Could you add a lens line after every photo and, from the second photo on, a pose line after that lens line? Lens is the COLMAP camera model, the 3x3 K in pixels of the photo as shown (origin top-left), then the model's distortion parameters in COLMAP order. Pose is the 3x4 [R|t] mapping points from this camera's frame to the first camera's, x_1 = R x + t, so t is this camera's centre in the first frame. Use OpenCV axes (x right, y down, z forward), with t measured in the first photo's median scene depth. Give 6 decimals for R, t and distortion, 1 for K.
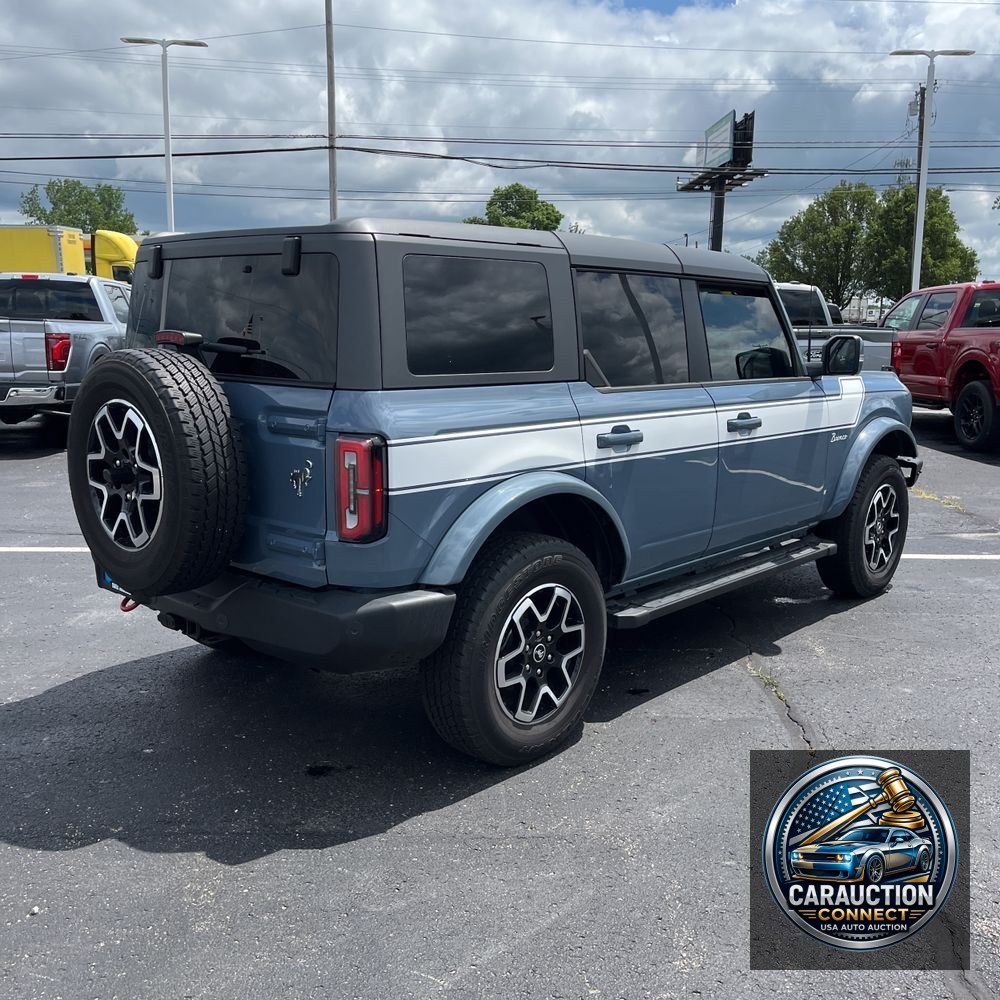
lens RADIAL K [[1008.6, 0, 470.6], [0, 1008.6, 493.1], [0, 0, 1]] dist [0.036994, 0.000000]
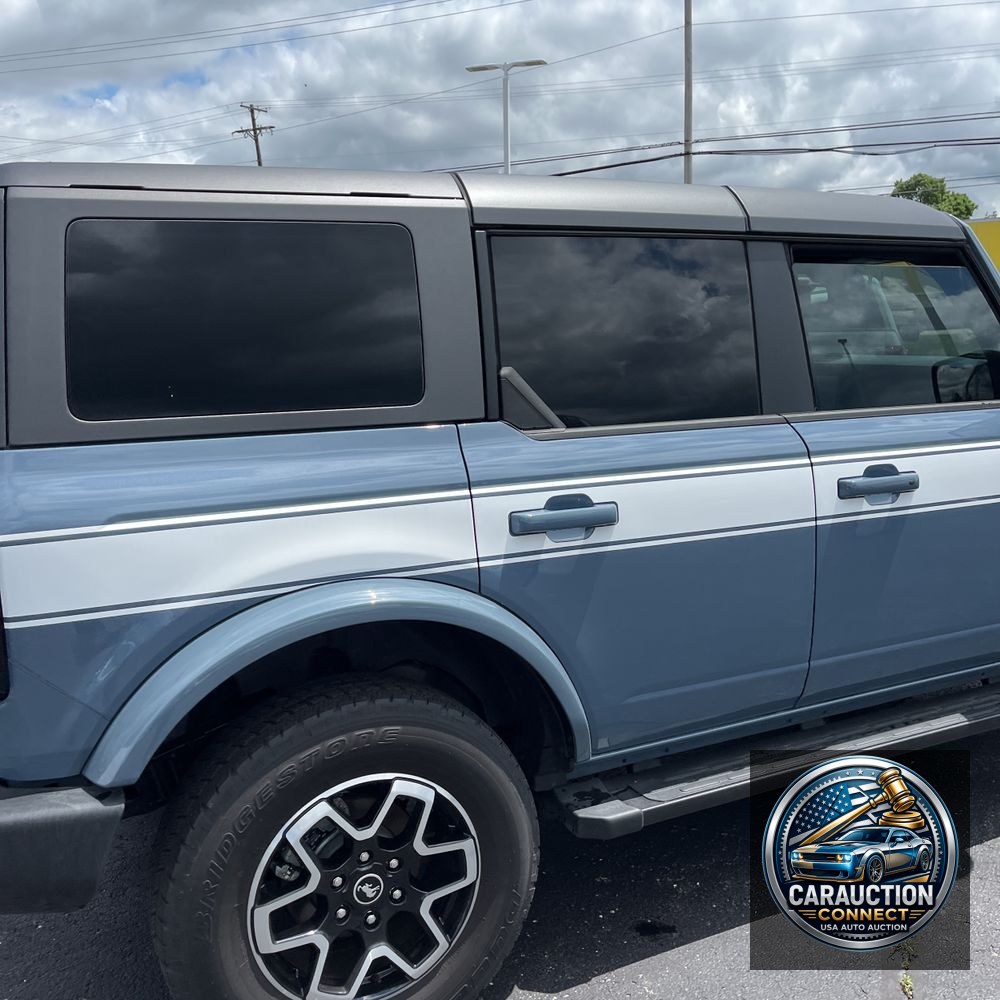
lens RADIAL K [[1008.6, 0, 485.4], [0, 1008.6, 506.5], [0, 0, 1]] dist [0.036994, 0.000000]
pose [[0.934928, 0.018738, -0.354342, 0.323361], [-0.019973, 0.999801, 0.000175, -0.062135], [0.354275, 0.006914, 0.935116, 0.456760]]
